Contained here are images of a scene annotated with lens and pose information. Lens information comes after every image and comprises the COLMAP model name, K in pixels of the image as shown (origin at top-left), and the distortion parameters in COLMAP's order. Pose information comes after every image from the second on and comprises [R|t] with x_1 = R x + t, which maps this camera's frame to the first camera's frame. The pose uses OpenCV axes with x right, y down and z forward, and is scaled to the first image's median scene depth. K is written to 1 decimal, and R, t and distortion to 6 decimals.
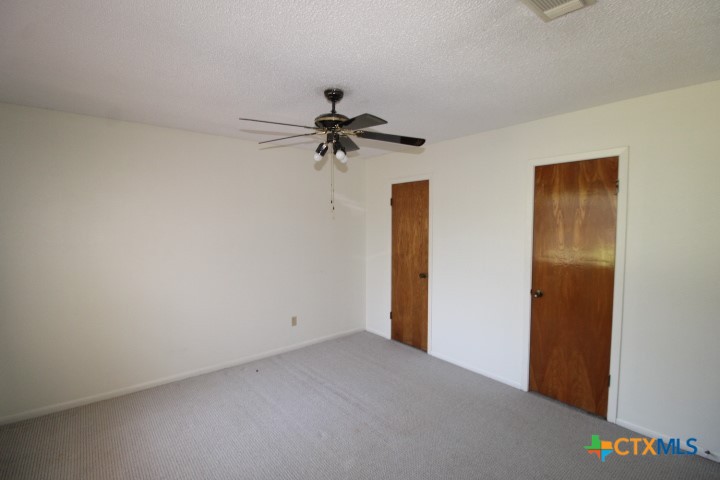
lens RADIAL K [[330.6, 0, 360.0], [0, 330.6, 240.0], [0, 0, 1]] dist [-0.024436, -0.000892]
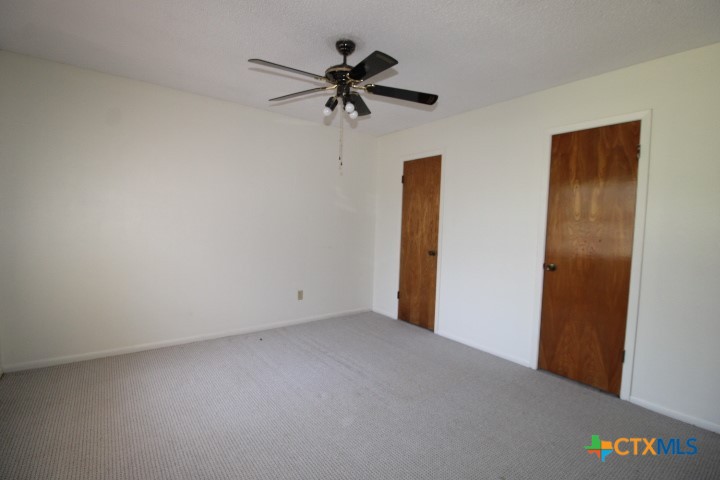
lens RADIAL K [[330.6, 0, 360.0], [0, 330.6, 240.0], [0, 0, 1]] dist [-0.024436, -0.000892]
pose [[0.998760, 0.034196, -0.036176, 0.014854], [-0.034125, 0.999414, 0.002580, 0.103220], [0.036243, -0.001342, 0.999342, 0.017253]]
